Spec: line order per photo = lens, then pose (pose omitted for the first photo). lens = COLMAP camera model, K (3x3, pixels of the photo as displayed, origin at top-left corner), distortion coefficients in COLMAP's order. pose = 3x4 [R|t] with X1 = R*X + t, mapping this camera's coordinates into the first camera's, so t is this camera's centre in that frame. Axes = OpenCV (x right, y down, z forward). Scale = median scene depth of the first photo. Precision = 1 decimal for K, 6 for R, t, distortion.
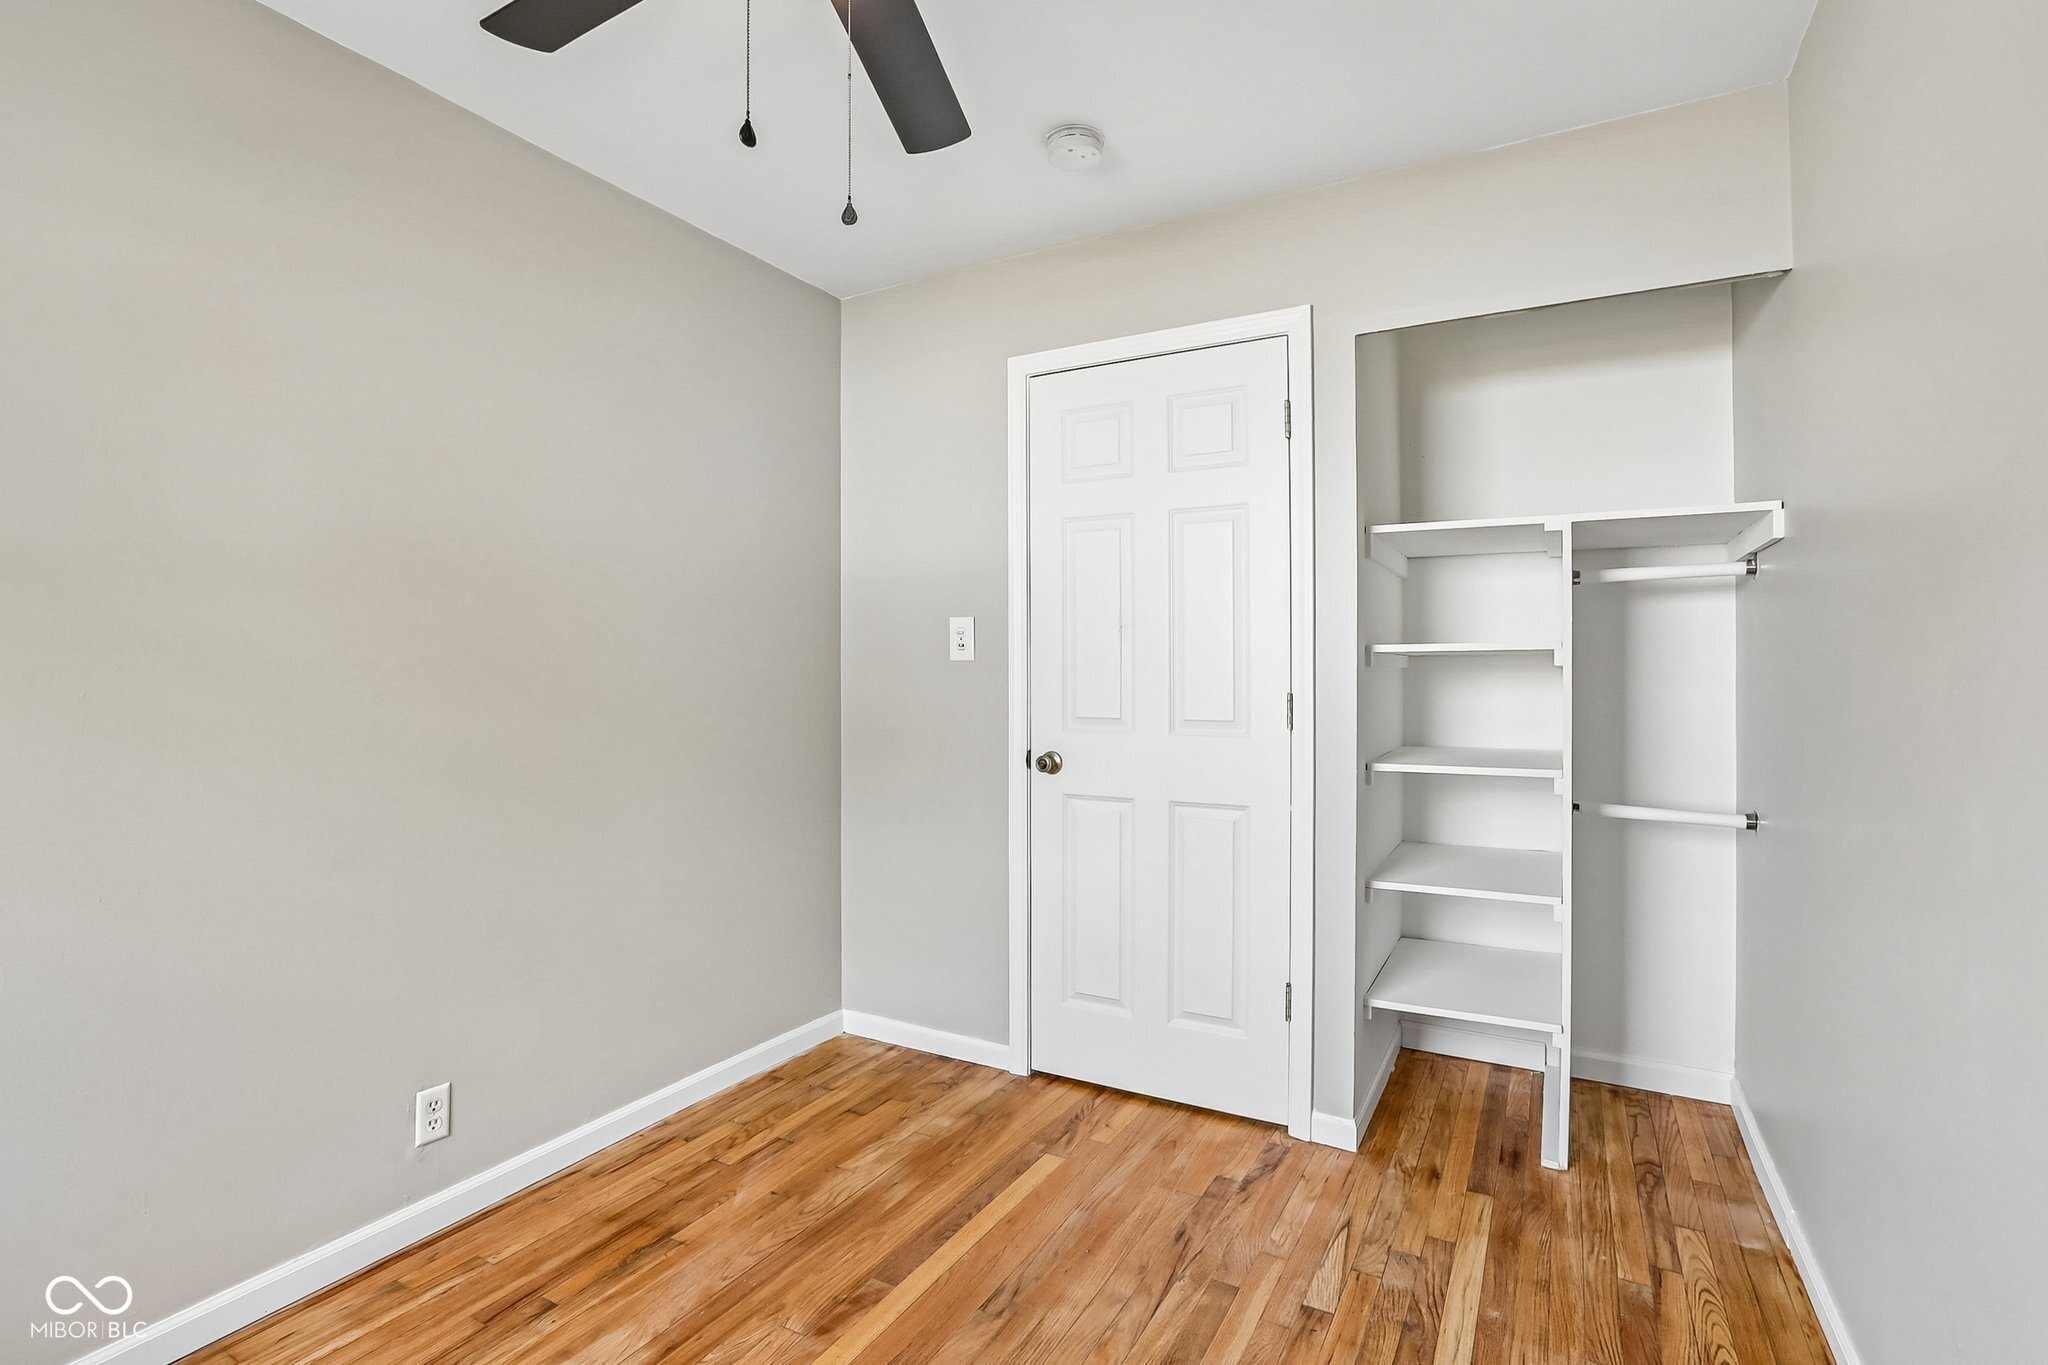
lens RADIAL K [[973.9, 0, 1021.6], [0, 973.9, 677.0], [0, 0, 1]] dist [-0.050017, 0.025416]
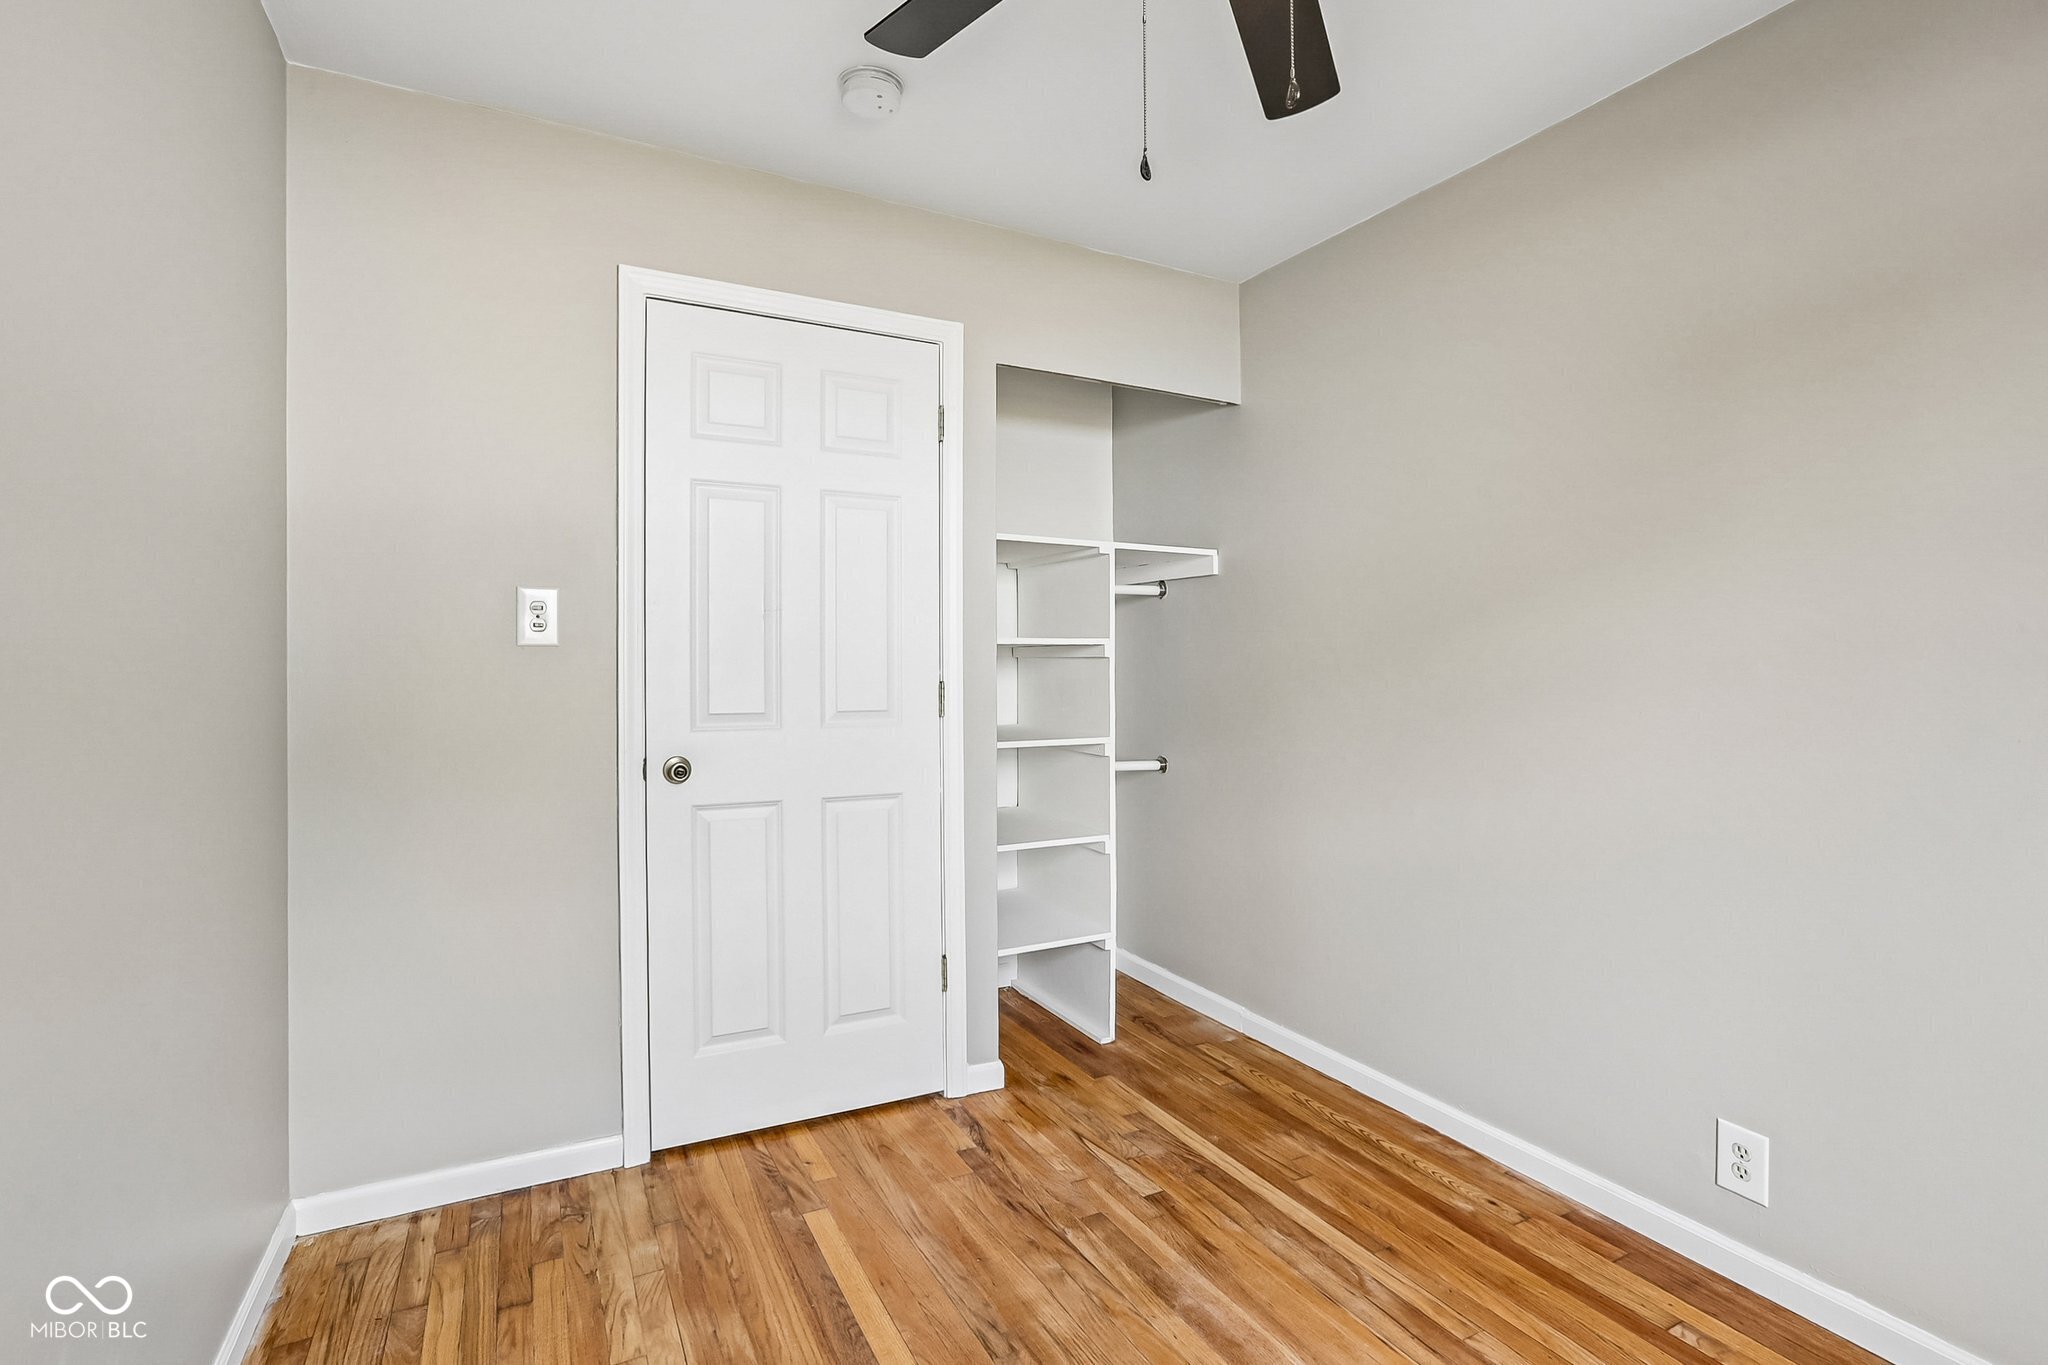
lens RADIAL K [[987.2, 0, 1005.9], [0, 987.2, 663.9], [0, 0, 1]] dist [-0.053136, 0.034142]
pose [[0.545450, 0.002909, 0.838138, -0.610000], [0.004257, 0.999971, -0.006241, 0.004592], [-0.838133, 0.006972, 0.545422, 0.364264]]
